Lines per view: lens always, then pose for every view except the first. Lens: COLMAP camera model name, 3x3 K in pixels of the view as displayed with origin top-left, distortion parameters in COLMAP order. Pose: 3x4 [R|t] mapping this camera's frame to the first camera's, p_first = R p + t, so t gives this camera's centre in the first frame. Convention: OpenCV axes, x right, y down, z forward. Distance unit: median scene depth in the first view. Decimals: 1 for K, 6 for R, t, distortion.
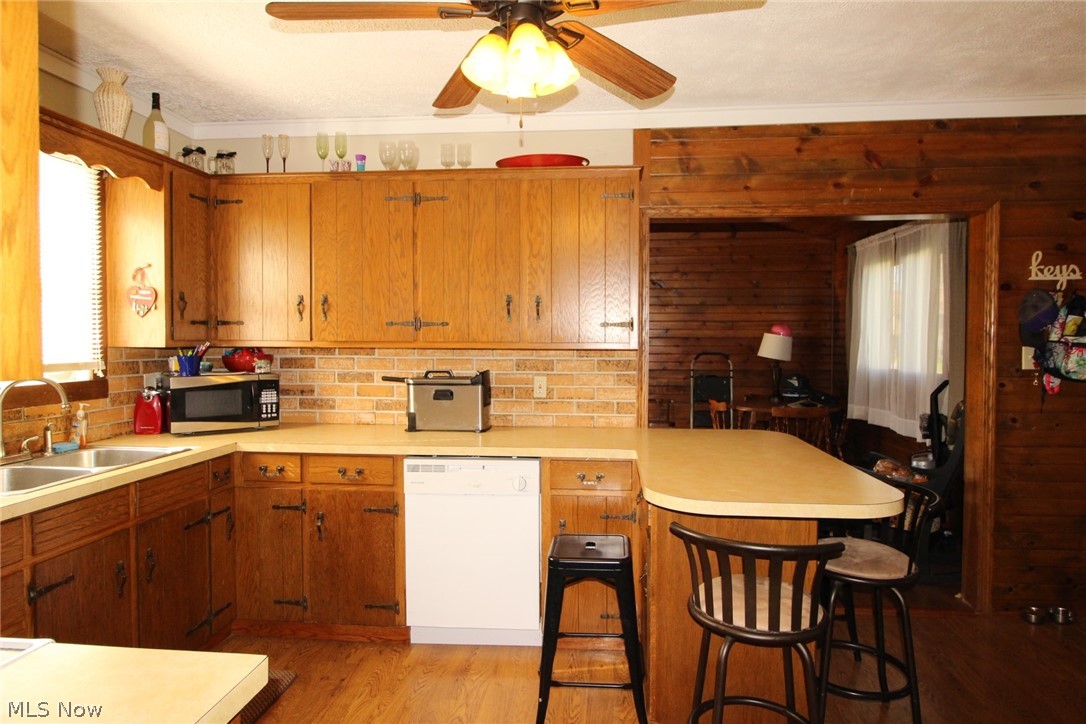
lens RADIAL K [[640.9, 0, 550.0], [0, 640.9, 355.2], [0, 0, 1]] dist [0.006243, -0.009465]
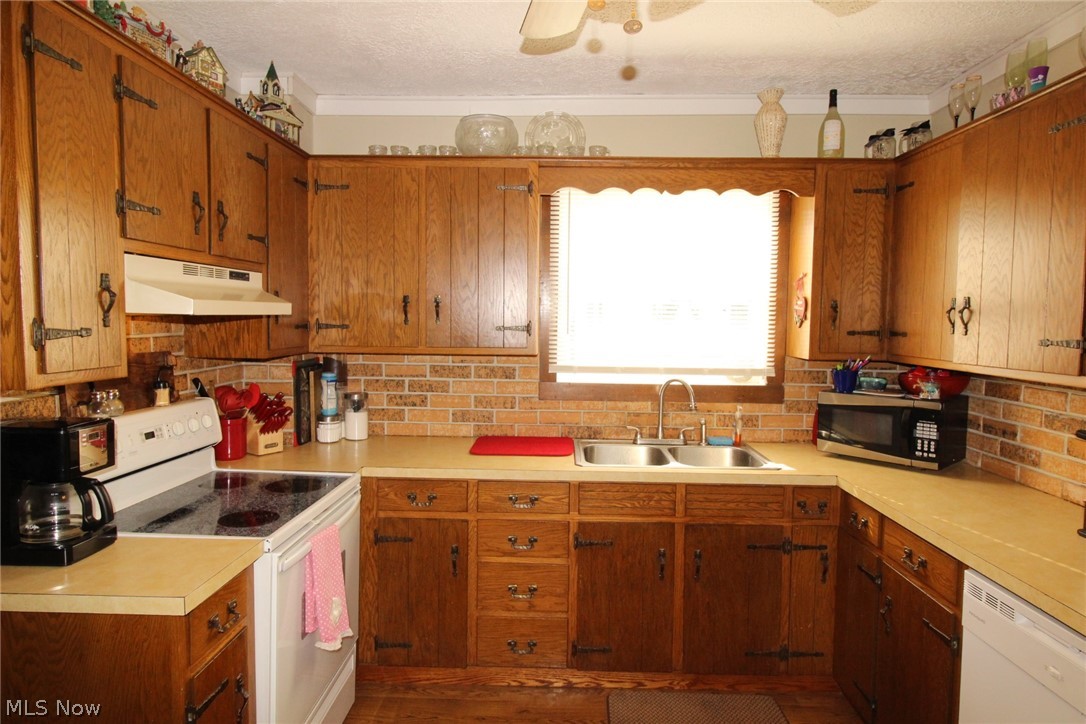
lens RADIAL K [[640.9, 0, 546.7], [0, 640.9, 354.0], [0, 0, 1]] dist [0.006243, -0.009465]
pose [[0.081268, 0.056192, -0.995107, 0.293965], [-0.038399, 0.997845, 0.053211, -0.051689], [0.995952, 0.033887, 0.083250, 0.486293]]
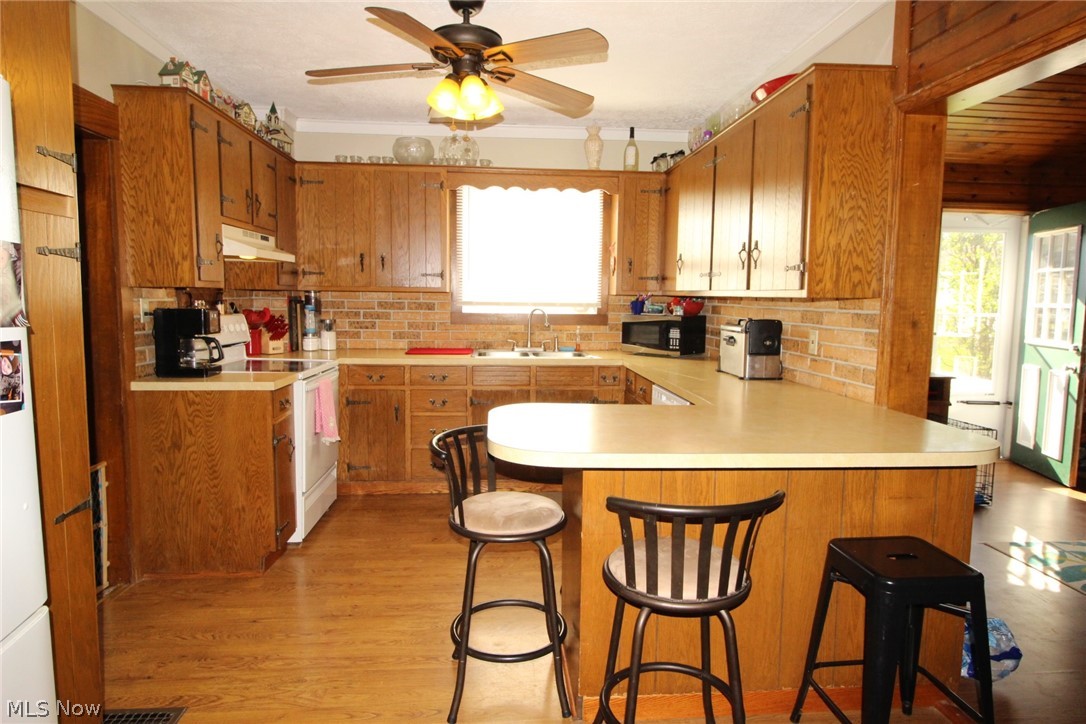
lens RADIAL K [[640.9, 0, 547.8], [0, 640.9, 357.3], [0, 0, 1]] dist [0.006243, -0.009465]
pose [[0.183811, 0.094886, -0.978371, 0.835507], [-0.038754, 0.995256, 0.089242, 0.005888], [0.982197, 0.021512, 0.186616, 0.503431]]
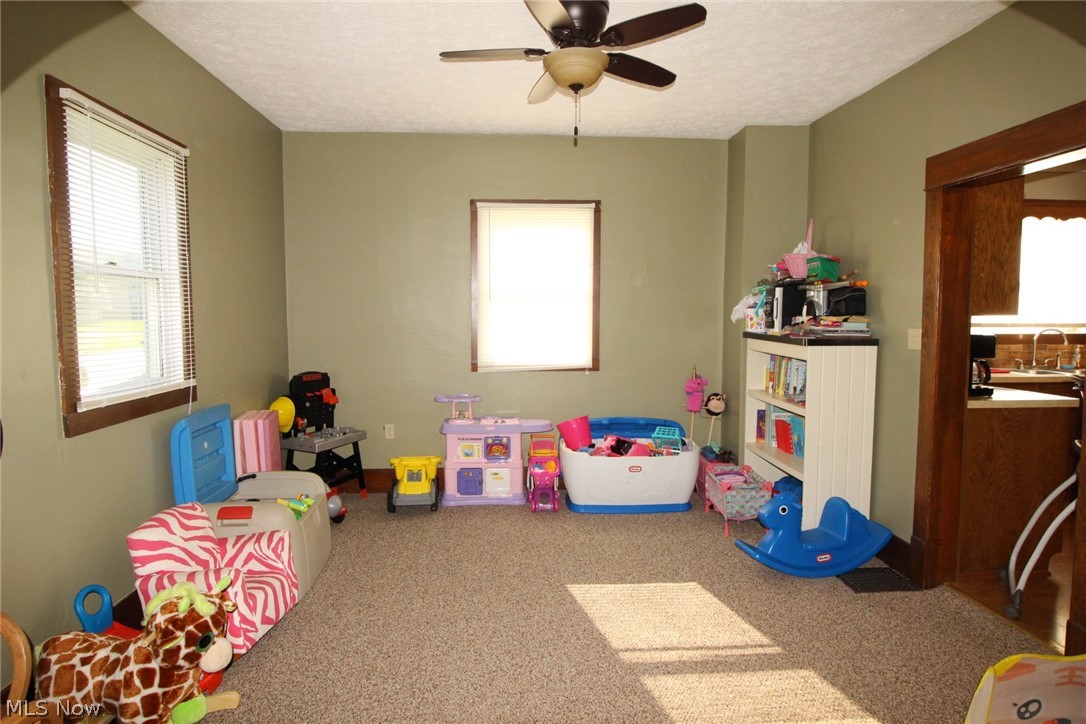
lens RADIAL K [[640.9, 0, 544.2], [0, 640.9, 360.9], [0, 0, 1]] dist [0.006243, -0.009465]
pose [[0.166172, 0.071588, -0.983495, 0.729659], [-0.025201, 0.997344, 0.068338, 0.027986], [0.985775, 0.013429, 0.167535, -0.728077]]
